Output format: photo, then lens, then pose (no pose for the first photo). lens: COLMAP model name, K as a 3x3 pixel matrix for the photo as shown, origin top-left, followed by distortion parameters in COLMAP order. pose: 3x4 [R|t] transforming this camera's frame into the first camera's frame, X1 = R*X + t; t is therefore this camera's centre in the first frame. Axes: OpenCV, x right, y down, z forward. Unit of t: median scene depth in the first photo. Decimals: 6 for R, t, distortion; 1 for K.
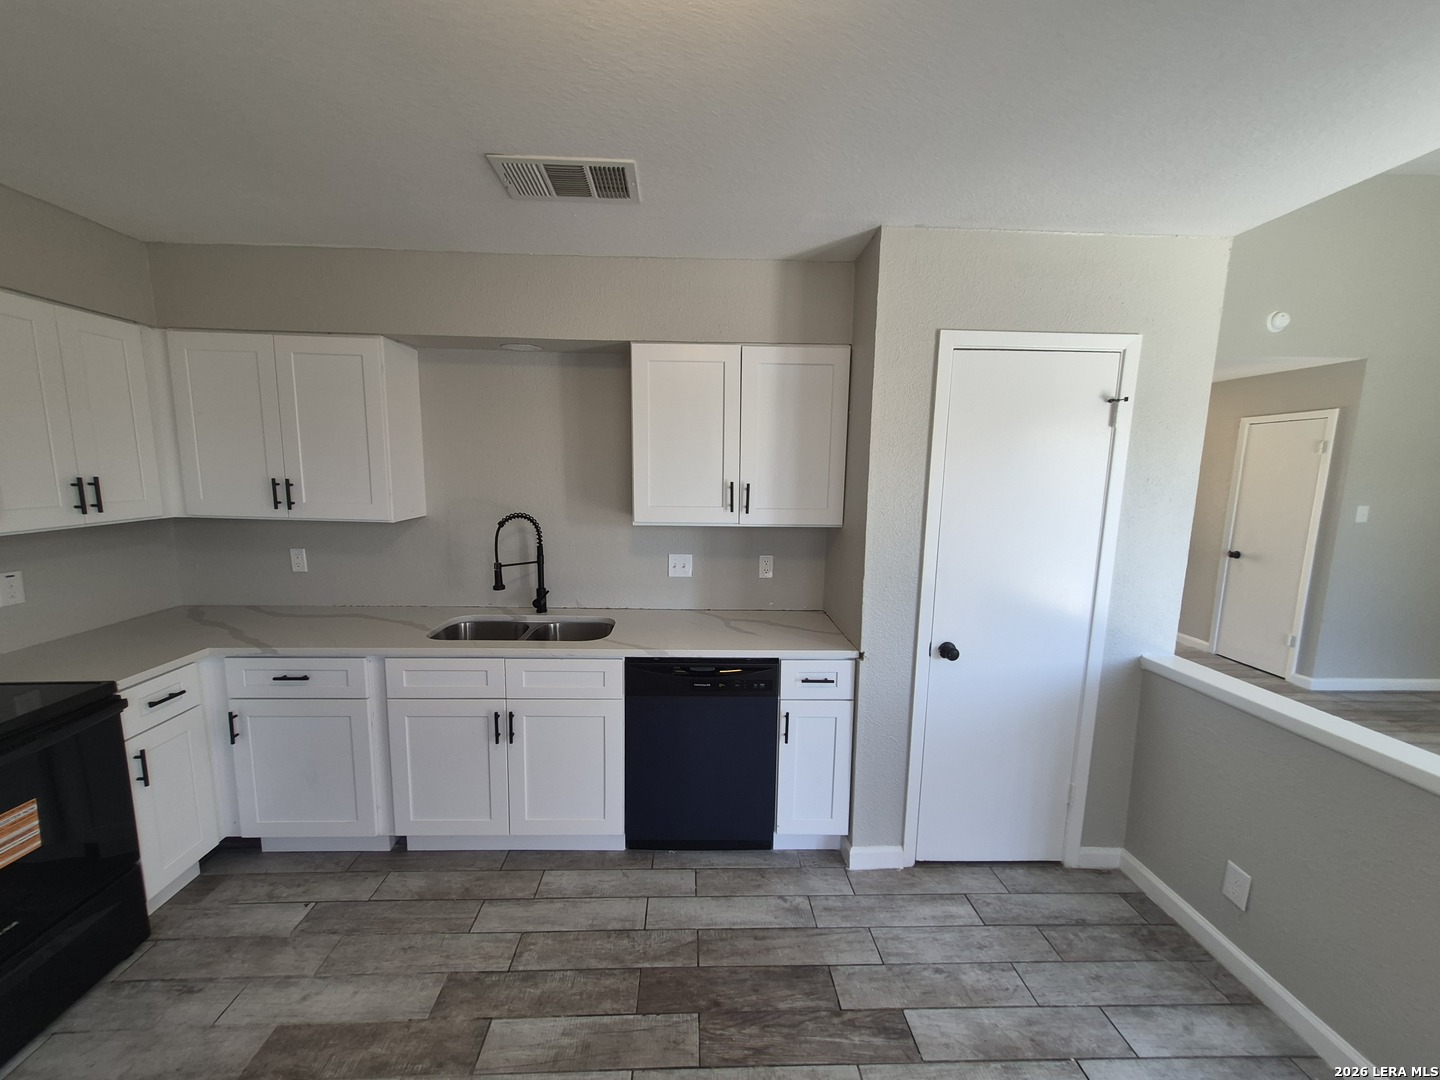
lens RADIAL K [[565.4, 0, 709.7], [0, 565.4, 546.0], [0, 0, 1]] dist [0.012010, -0.002208]
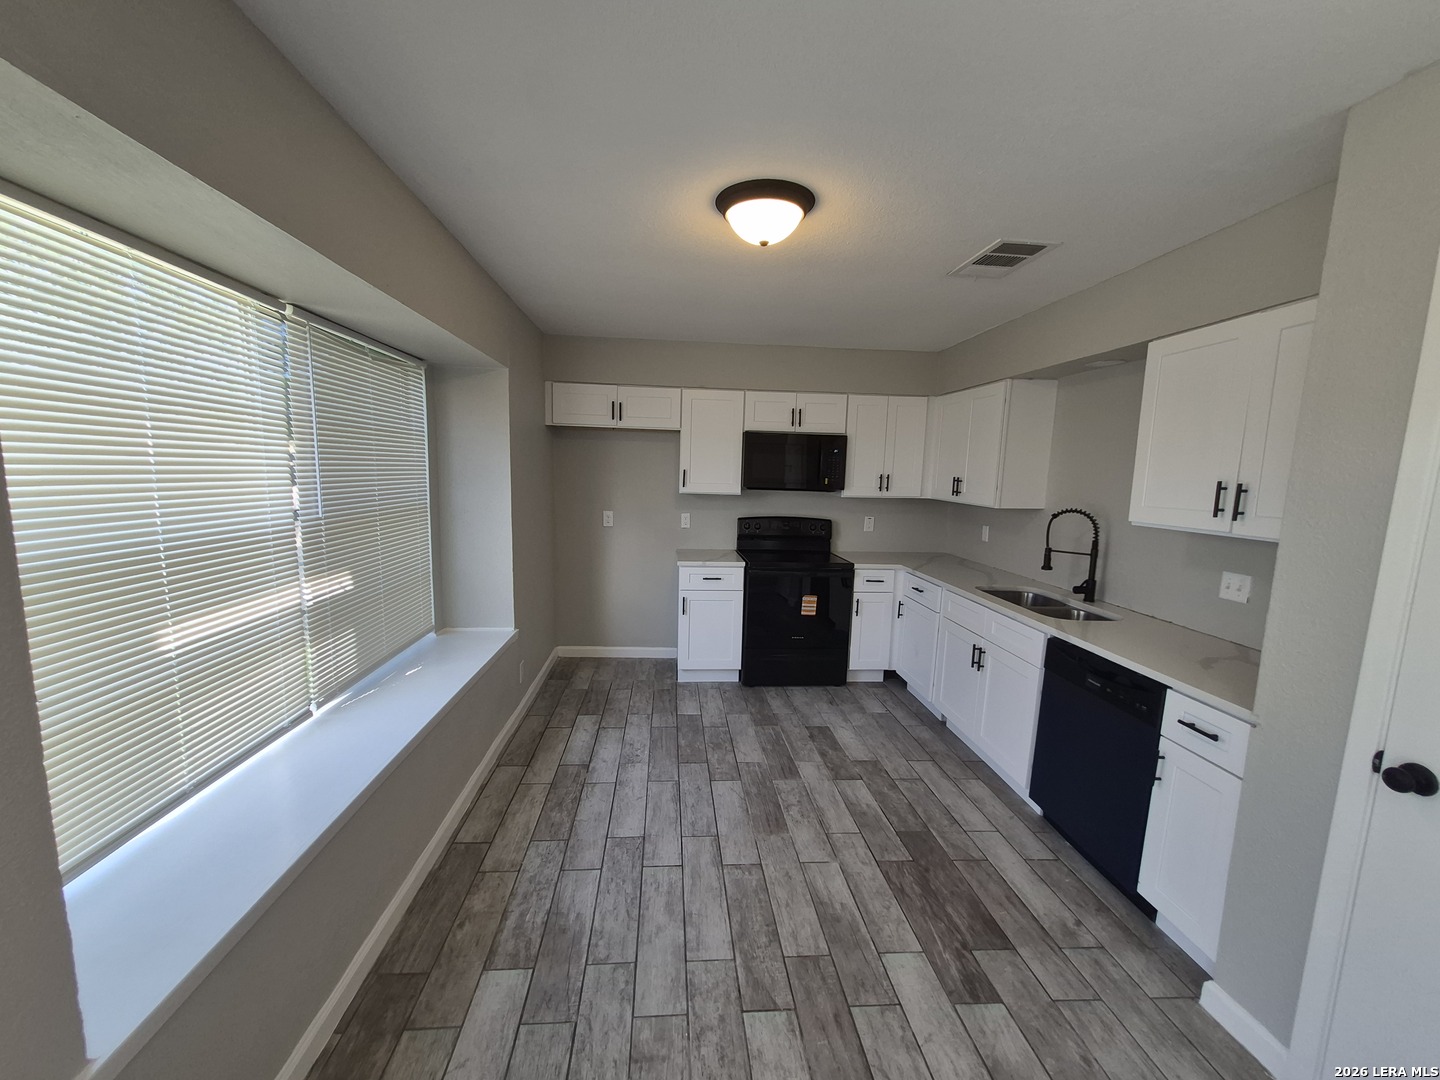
lens RADIAL K [[565.4, 0, 709.7], [0, 565.4, 546.0], [0, 0, 1]] dist [0.012010, -0.002208]
pose [[0.041642, 0.121672, -0.991696, 0.960945], [-0.164162, 0.979901, 0.113332, 0.009339], [0.985554, 0.158079, 0.060779, 0.253815]]
